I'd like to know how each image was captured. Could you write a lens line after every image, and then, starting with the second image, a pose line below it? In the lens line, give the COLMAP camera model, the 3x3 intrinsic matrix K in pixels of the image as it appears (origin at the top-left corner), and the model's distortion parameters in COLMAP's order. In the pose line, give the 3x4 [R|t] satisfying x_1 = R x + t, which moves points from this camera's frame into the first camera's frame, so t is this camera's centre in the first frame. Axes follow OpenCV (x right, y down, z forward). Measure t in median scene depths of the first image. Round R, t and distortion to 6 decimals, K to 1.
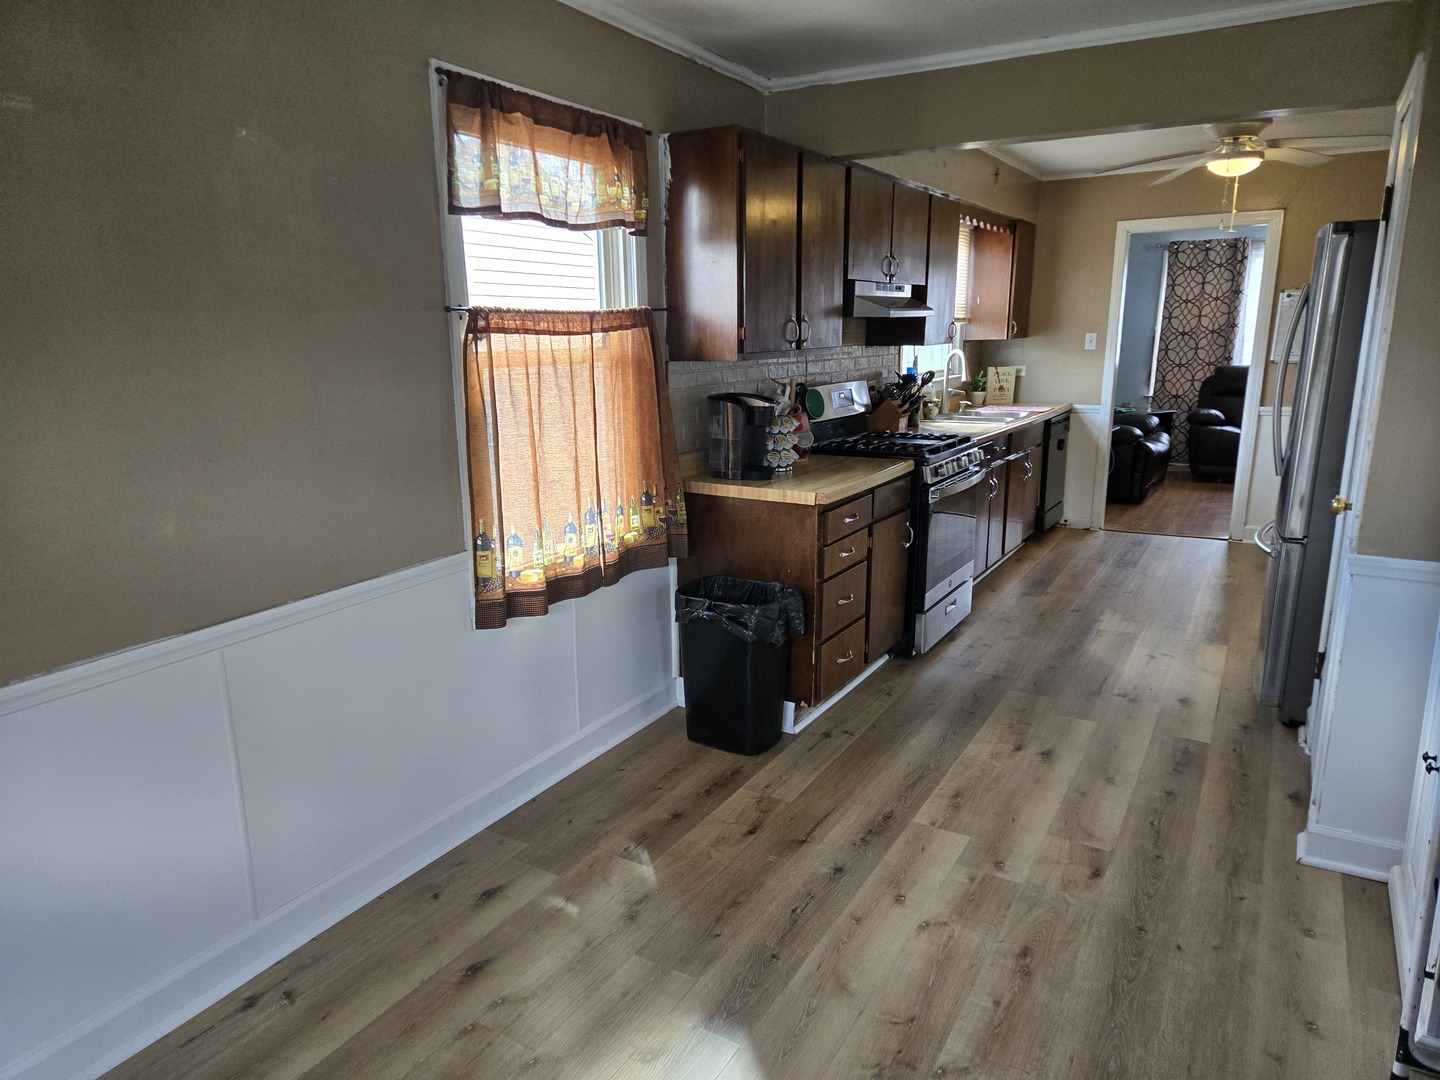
lens RADIAL K [[977.8, 0, 715.1], [0, 977.8, 540.6], [0, 0, 1]] dist [-0.002514, -0.003829]
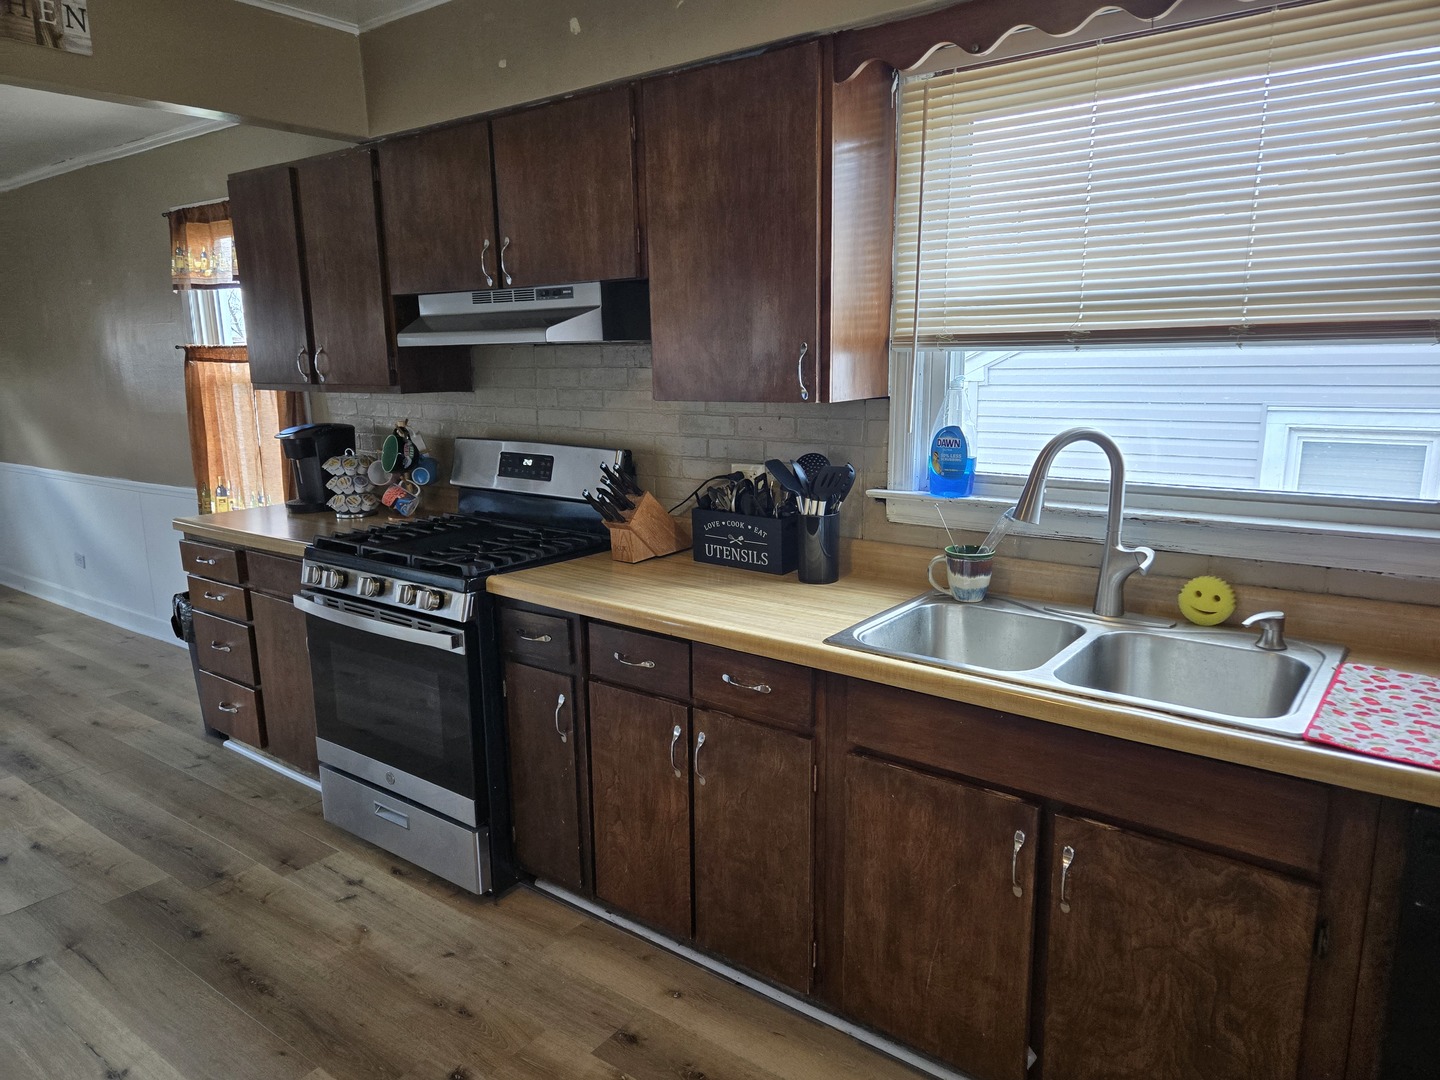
lens RADIAL K [[977.8, 0, 715.9], [0, 977.8, 547.9], [0, 0, 1]] dist [-0.002514, -0.003829]
pose [[-0.113698, 0.212787, -0.970461, 0.905669], [-0.204647, 0.950832, 0.232459, -0.323895], [0.972210, 0.225032, -0.064561, 1.396516]]
